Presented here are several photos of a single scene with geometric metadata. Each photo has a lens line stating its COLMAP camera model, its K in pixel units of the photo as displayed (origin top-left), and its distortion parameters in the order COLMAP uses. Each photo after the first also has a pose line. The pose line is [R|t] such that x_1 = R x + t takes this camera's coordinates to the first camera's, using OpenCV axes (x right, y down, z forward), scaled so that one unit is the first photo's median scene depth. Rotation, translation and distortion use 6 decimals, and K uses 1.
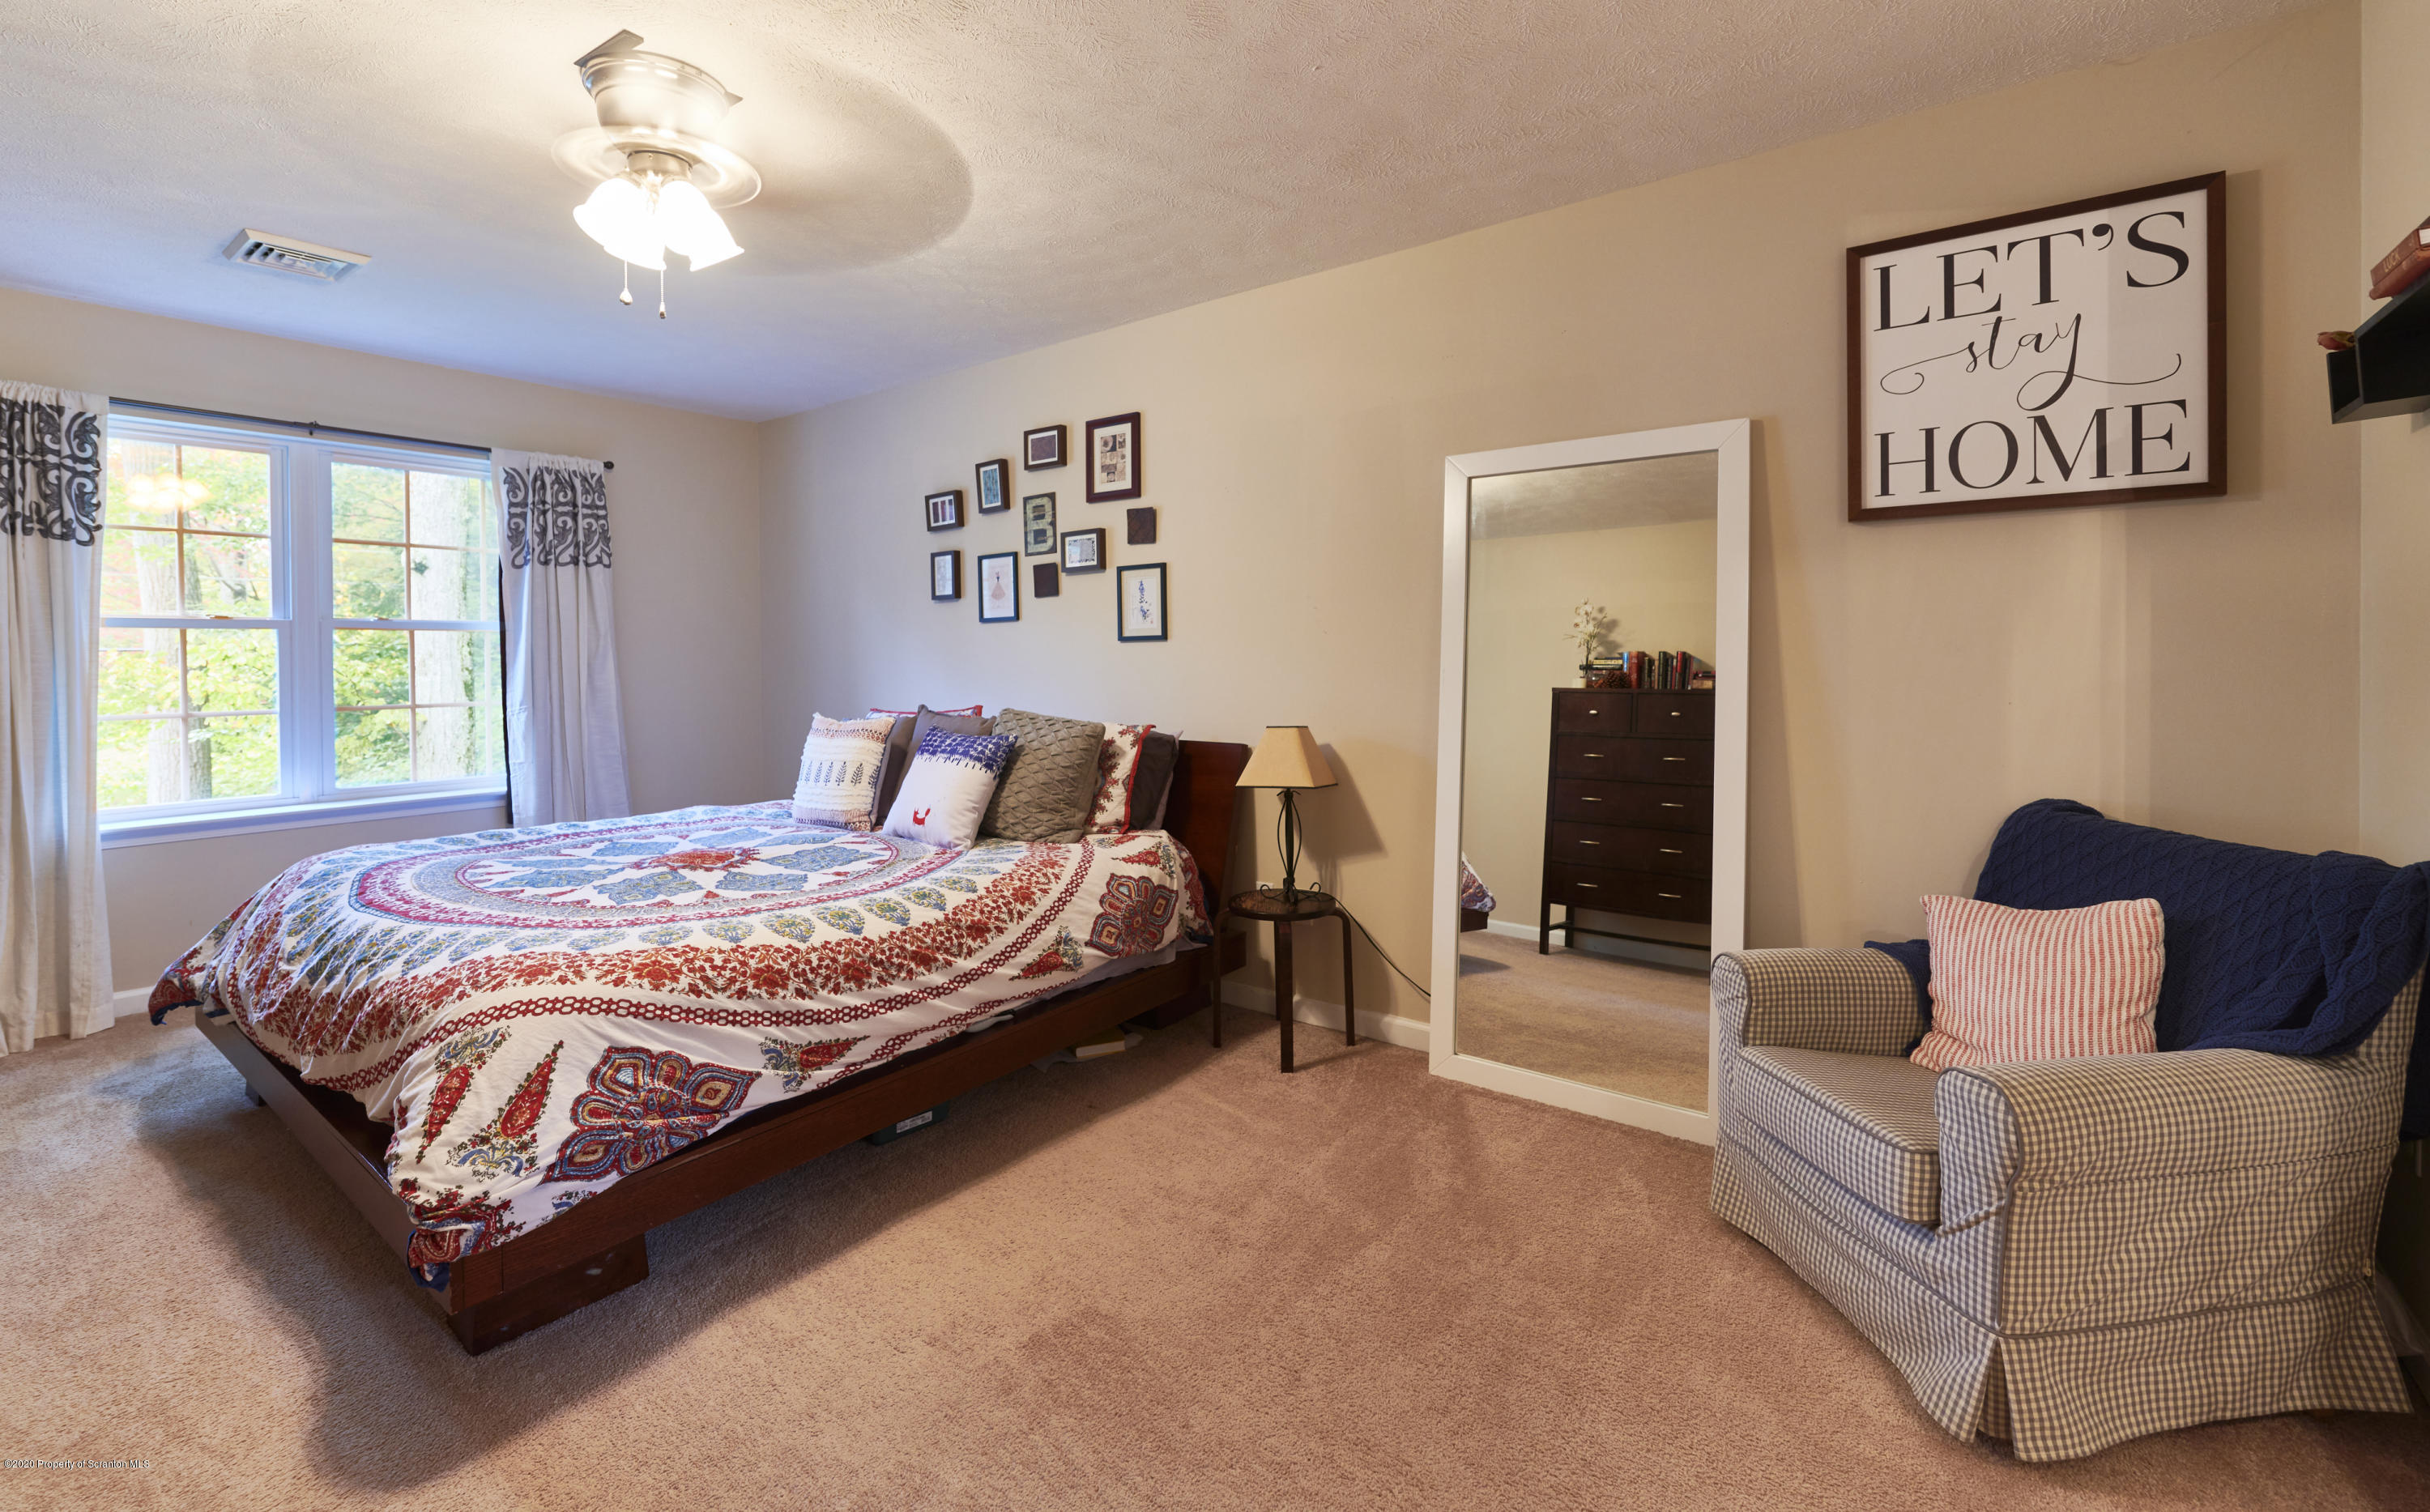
lens RADIAL K [[1028.8, 0, 1214.7], [0, 1028.8, 669.8], [0, 0, 1]] dist [-0.002343, -0.000771]
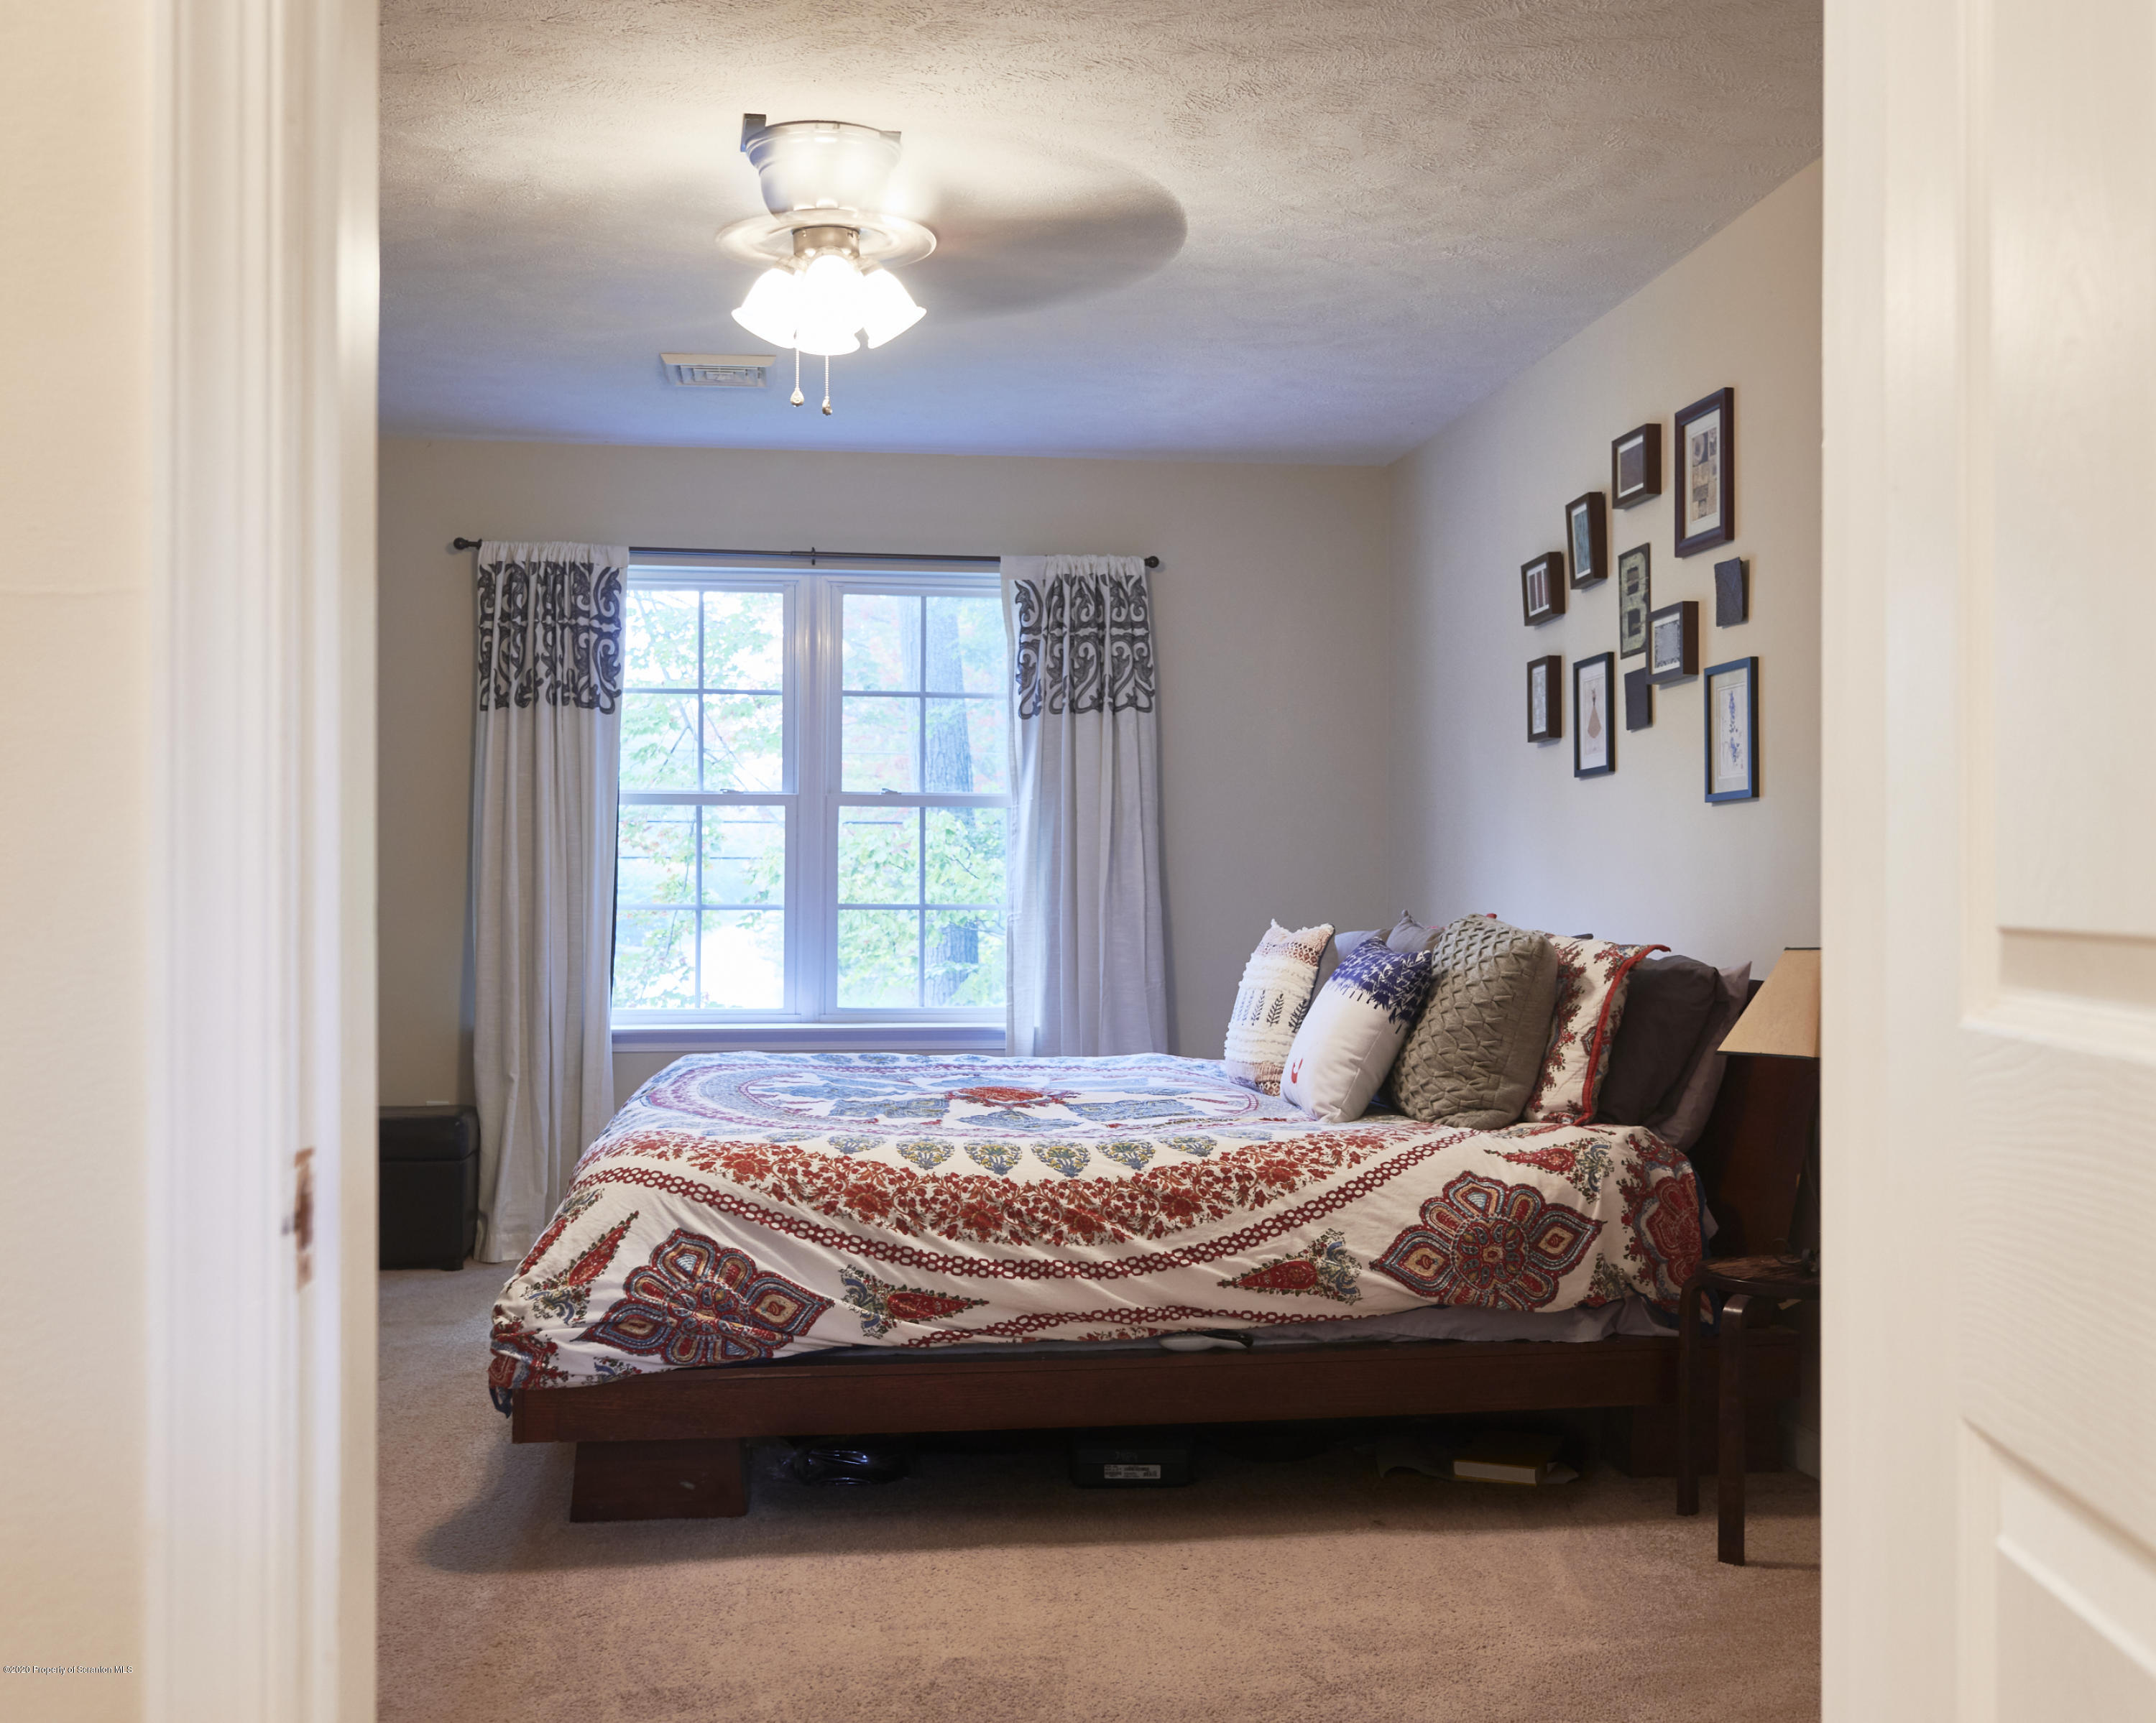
lens RADIAL K [[2180.3, 0, 1078.0], [0, 2180.3, 861.5], [0, 0, 1]] dist [0.001257, -0.001047]
pose [[0.712370, 0.002869, -0.701798, 0.755890], [-0.018786, 0.999711, -0.014983, 0.042833], [0.701552, 0.023857, 0.712219, -0.111550]]
